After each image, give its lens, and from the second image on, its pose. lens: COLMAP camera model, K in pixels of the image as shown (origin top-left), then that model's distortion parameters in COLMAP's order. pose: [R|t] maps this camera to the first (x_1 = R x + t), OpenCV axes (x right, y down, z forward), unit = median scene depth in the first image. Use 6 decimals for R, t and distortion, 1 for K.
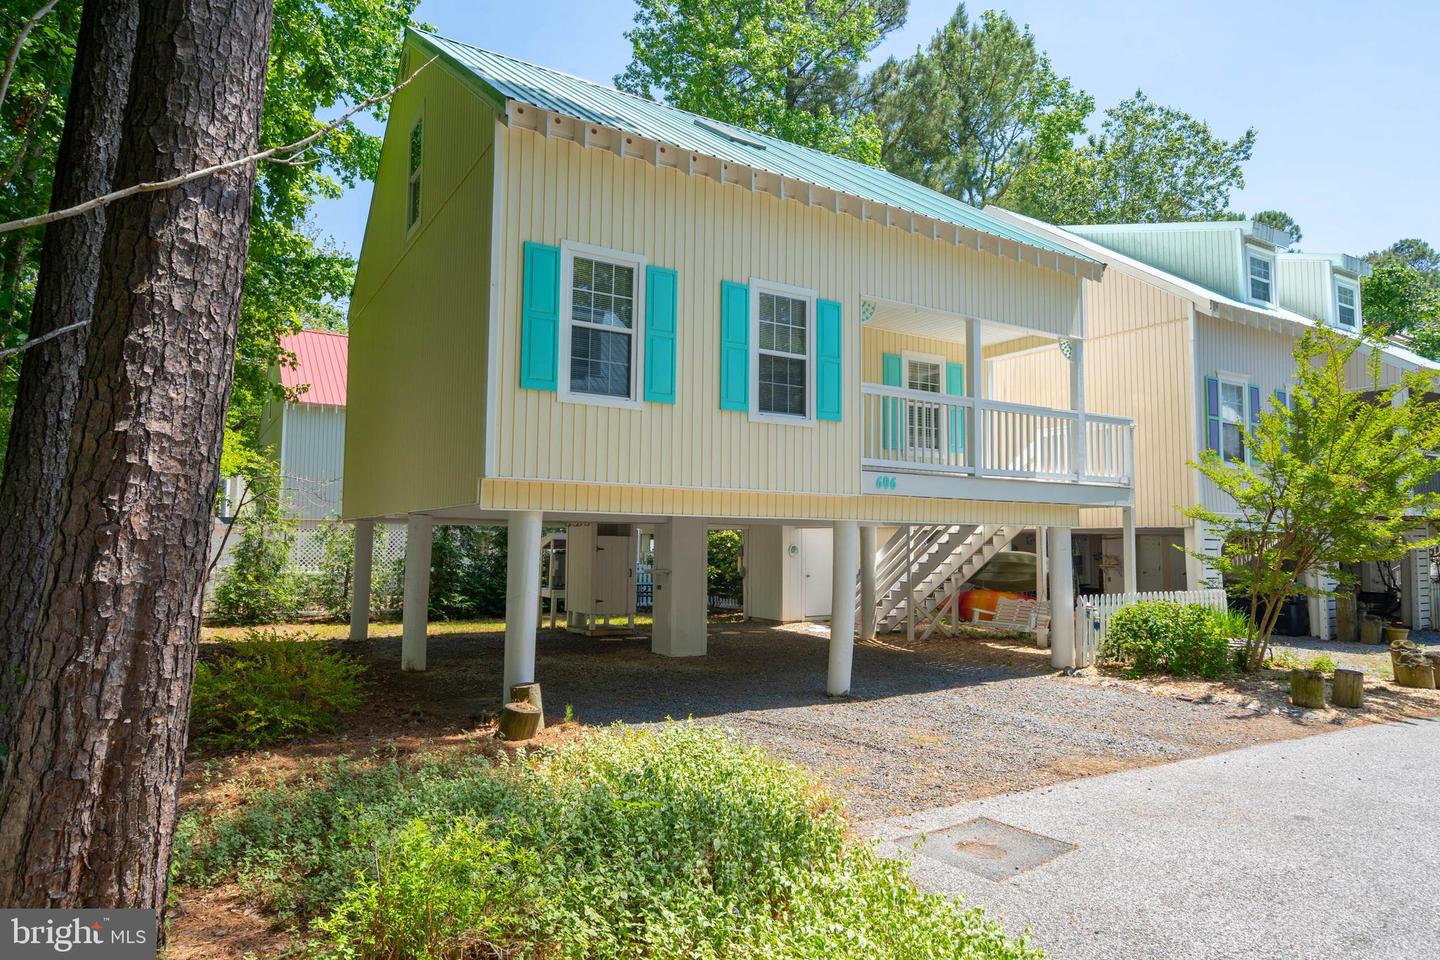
lens RADIAL K [[898.6, 0, 720.9], [0, 898.6, 477.9], [0, 0, 1]] dist [0.000972, -0.000662]
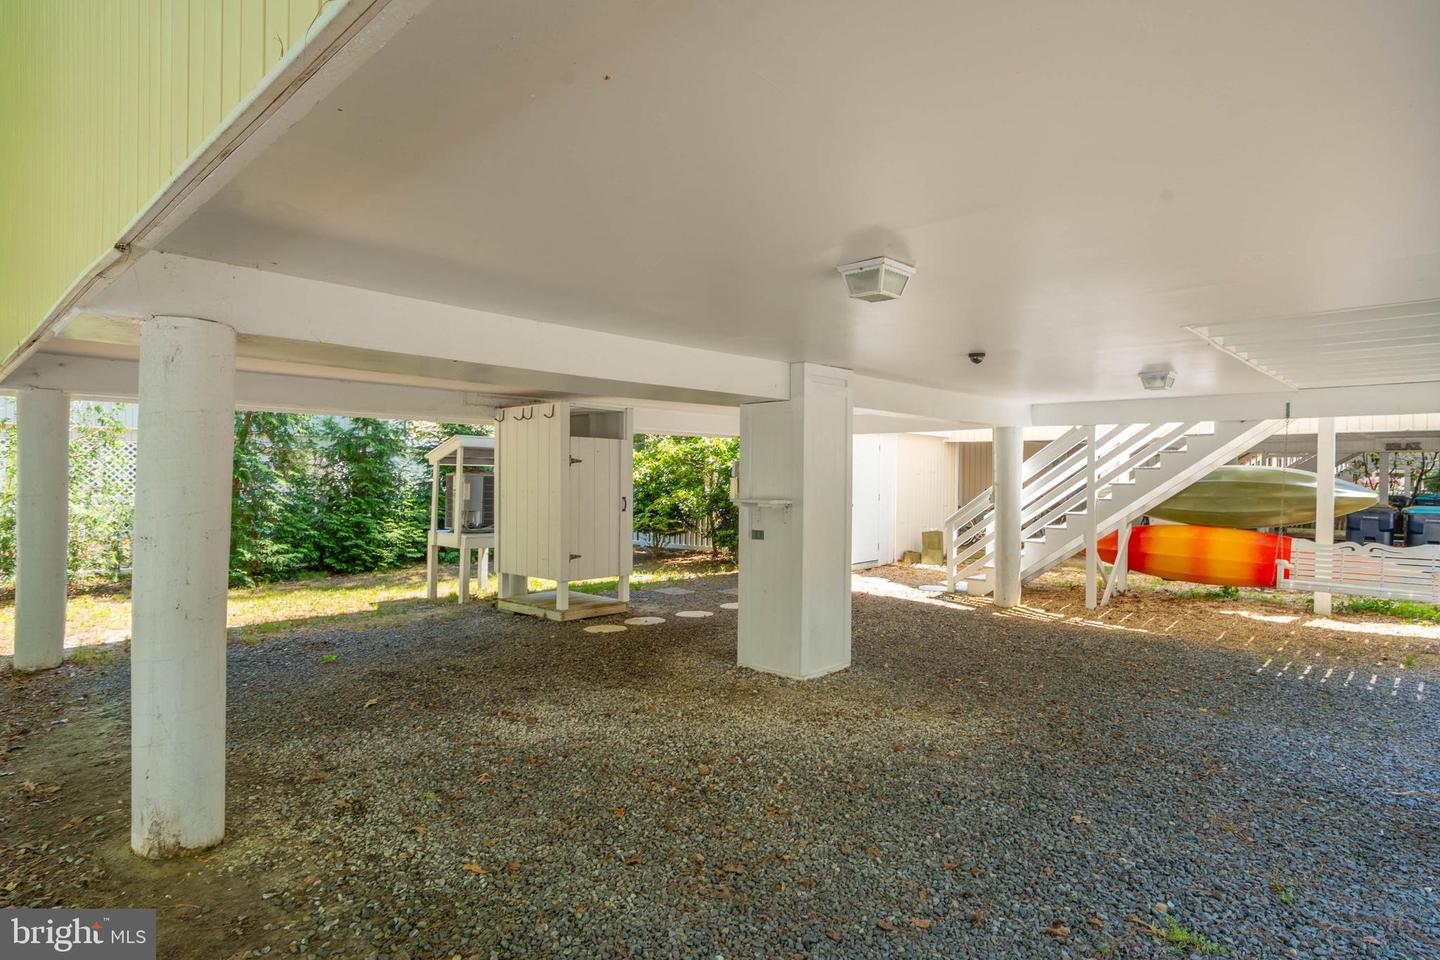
lens RADIAL K [[784.7, 0, 722.6], [0, 784.7, 476.5], [0, 0, 1]] dist [-0.002316, 0.001288]
pose [[0.964383, -0.001704, 0.264503, -0.262153], [-0.019086, 0.996924, 0.076011, 0.076441], [-0.263819, -0.078352, 0.961385, 0.787919]]
